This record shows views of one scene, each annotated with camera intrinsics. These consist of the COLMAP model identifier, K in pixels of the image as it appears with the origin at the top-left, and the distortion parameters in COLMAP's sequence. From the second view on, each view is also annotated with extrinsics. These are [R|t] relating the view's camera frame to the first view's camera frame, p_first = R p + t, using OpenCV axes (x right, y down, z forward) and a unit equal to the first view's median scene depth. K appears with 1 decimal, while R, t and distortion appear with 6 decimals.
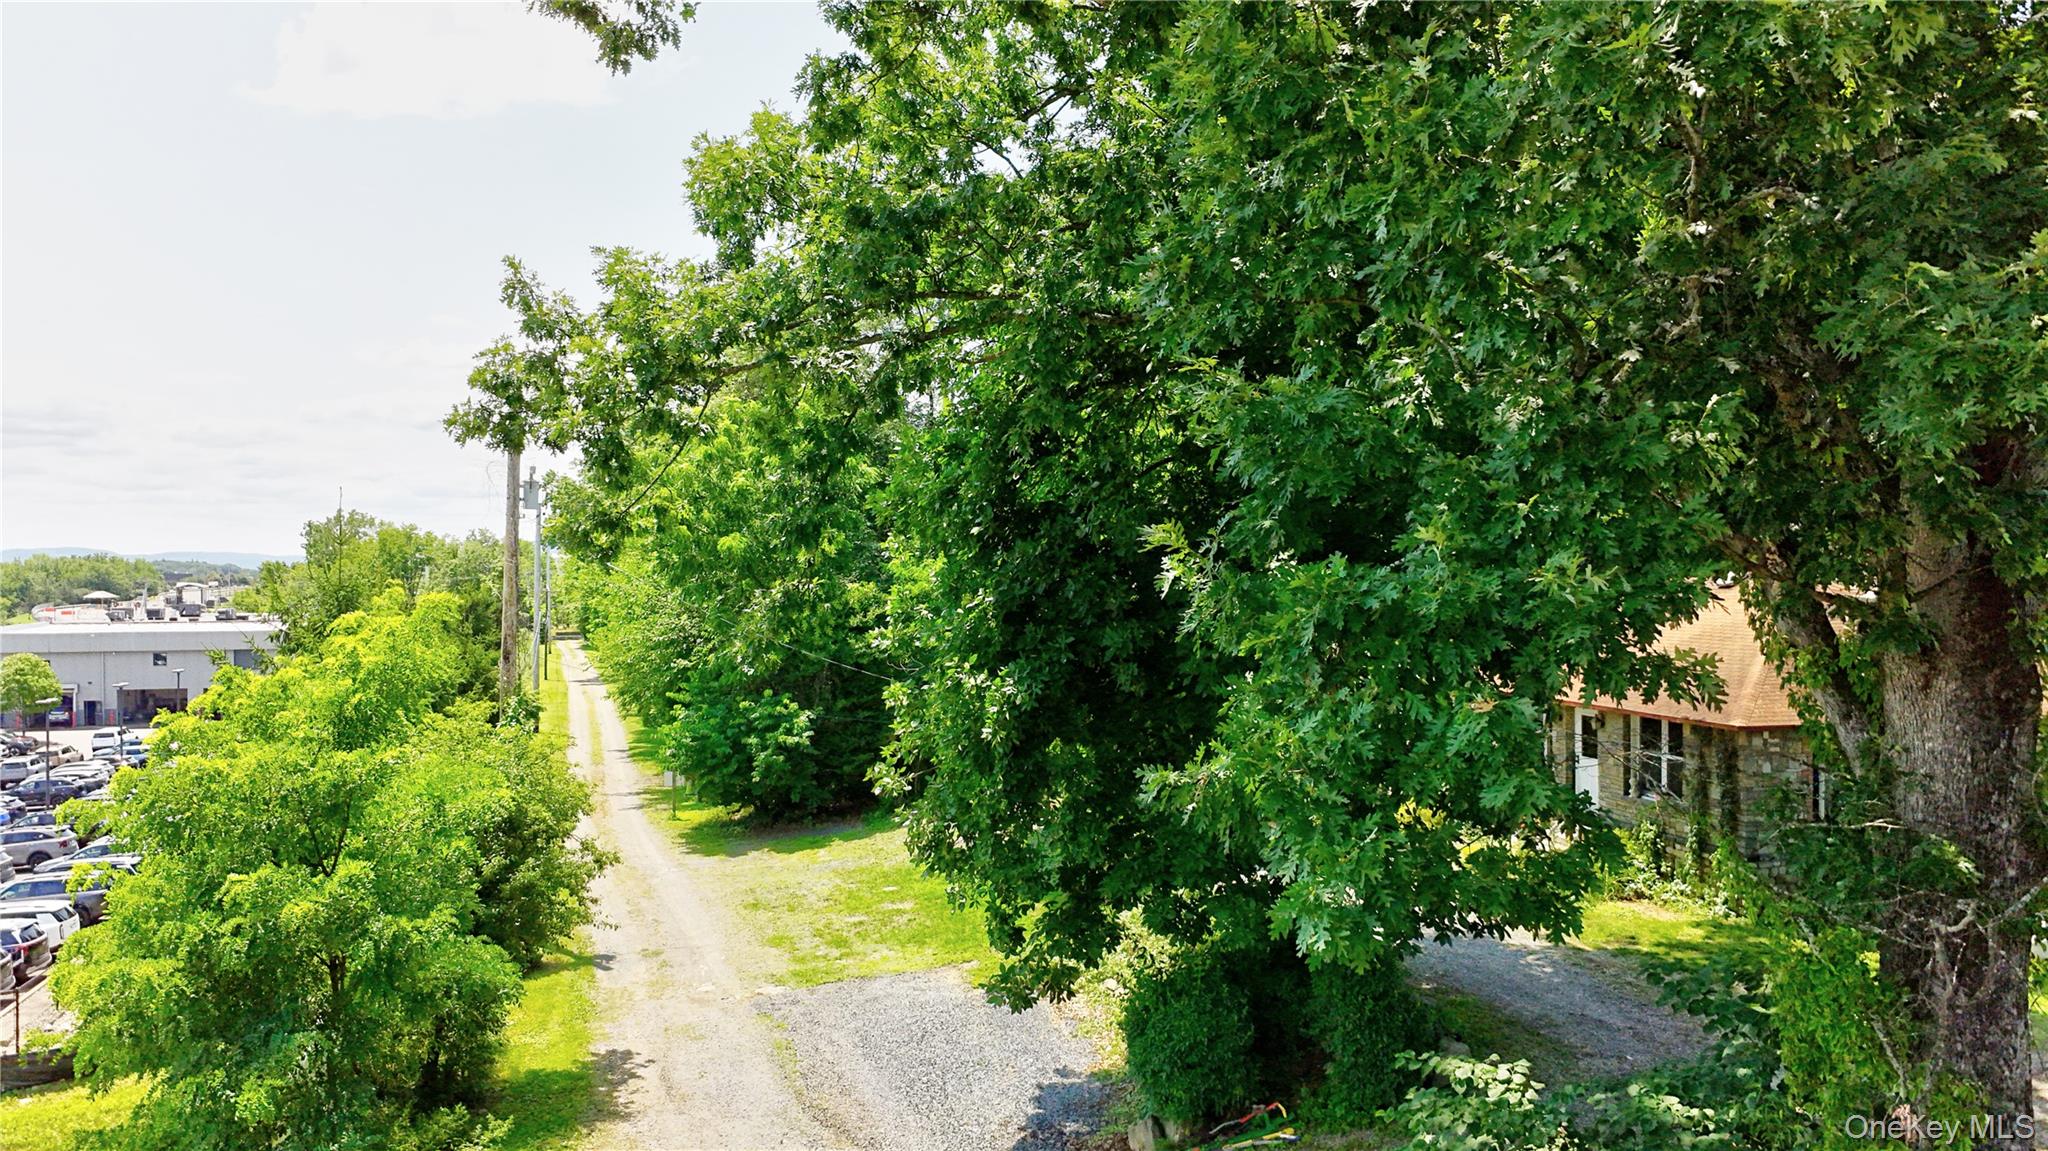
lens RADIAL K [[1504.6, 0, 1026.4], [0, 1504.6, 576.3], [0, 0, 1]] dist [-0.038385, 0.009930]
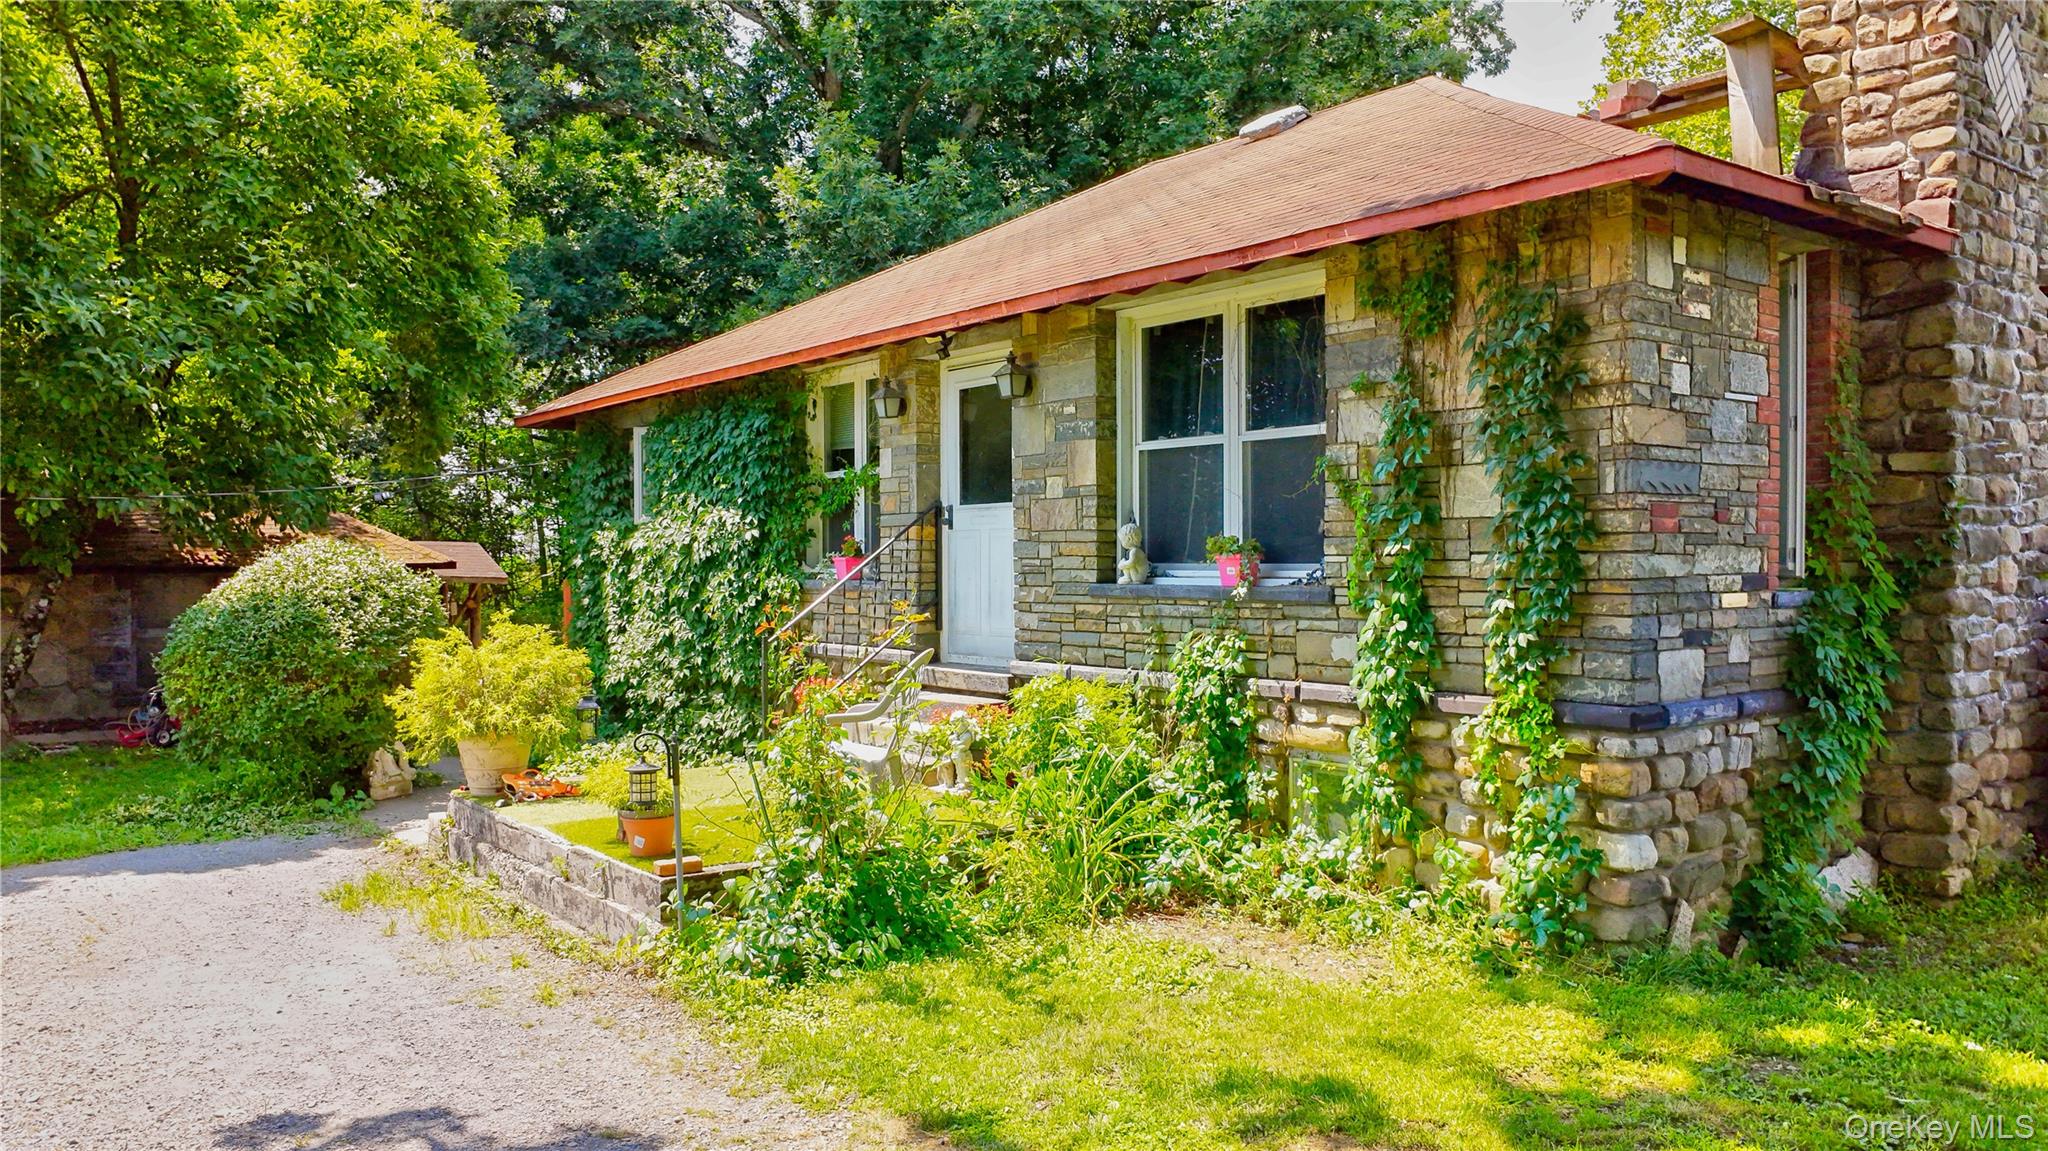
lens RADIAL K [[1504.6, 0, 1024.2], [0, 1504.6, 575.6], [0, 0, 1]] dist [-0.038385, 0.009930]
pose [[0.896819, -0.002398, 0.442392, 0.251908], [-0.001062, 0.999971, 0.007573, 0.149331], [-0.442397, -0.007262, 0.896790, 0.748119]]
